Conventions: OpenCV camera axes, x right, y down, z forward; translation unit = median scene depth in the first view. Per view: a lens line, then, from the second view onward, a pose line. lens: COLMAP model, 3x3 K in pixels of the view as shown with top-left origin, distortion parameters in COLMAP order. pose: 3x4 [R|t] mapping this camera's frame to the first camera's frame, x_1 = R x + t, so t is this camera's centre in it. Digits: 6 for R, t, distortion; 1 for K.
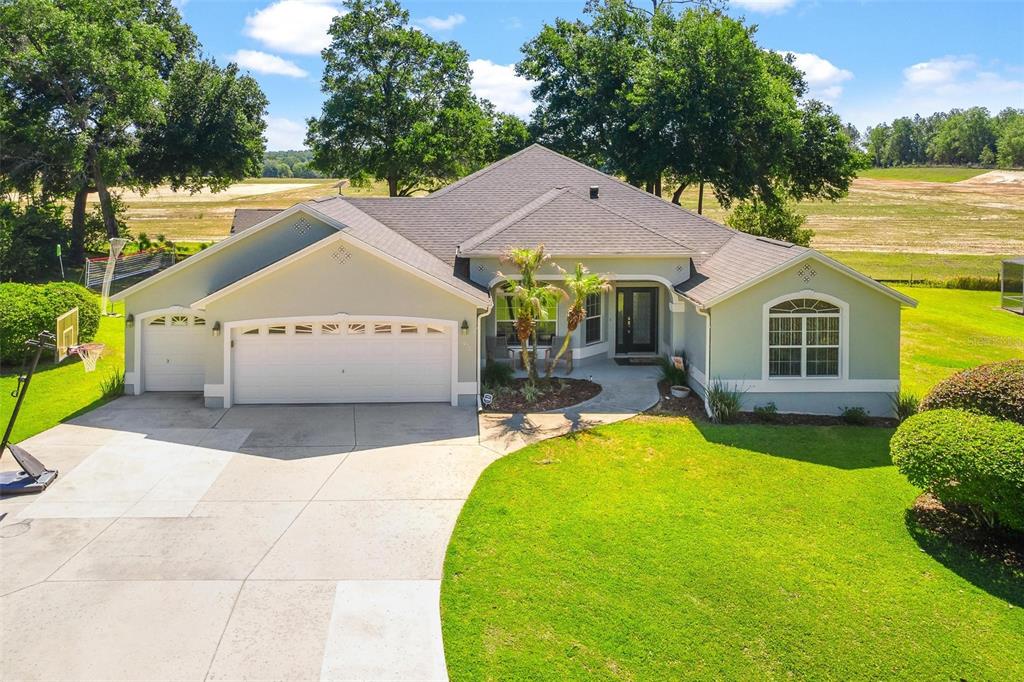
lens RADIAL K [[836.7, 0, 473.9], [0, 836.7, 175.8], [0, 0, 1]] dist [0.013260, 0.006827]
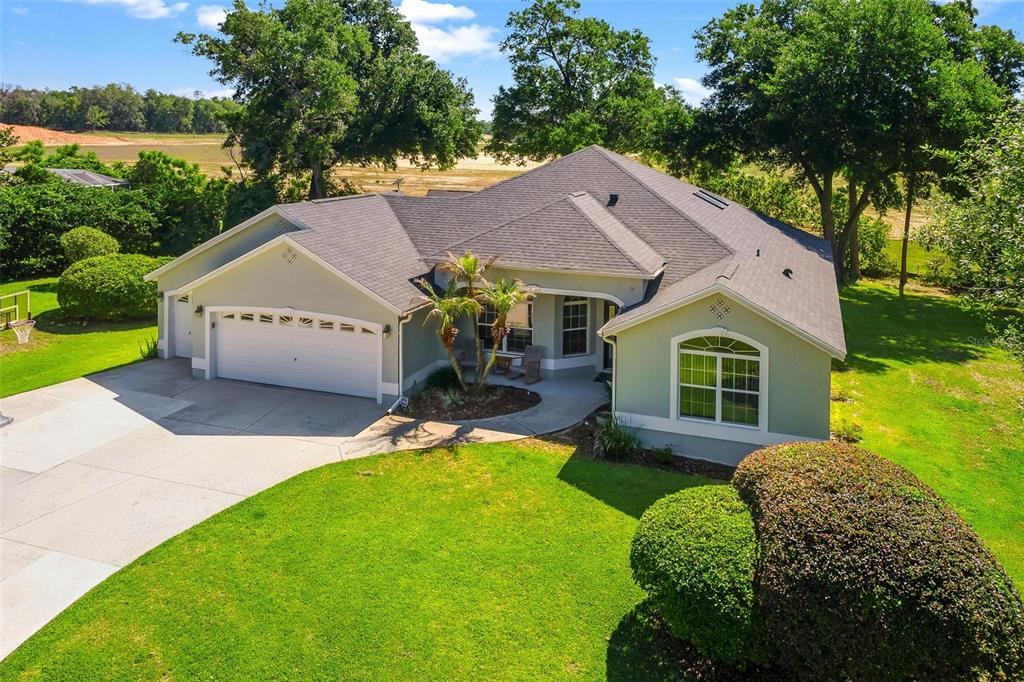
lens RADIAL K [[813.0, 0, 511.6], [0, 813.0, 162.6], [0, 0, 1]] dist [0.019831, 0.007975]
pose [[0.930853, 0.024194, -0.364593, 0.500575], [-0.015585, 0.999526, 0.026535, -0.061203], [0.365062, -0.019018, 0.930789, 0.101440]]
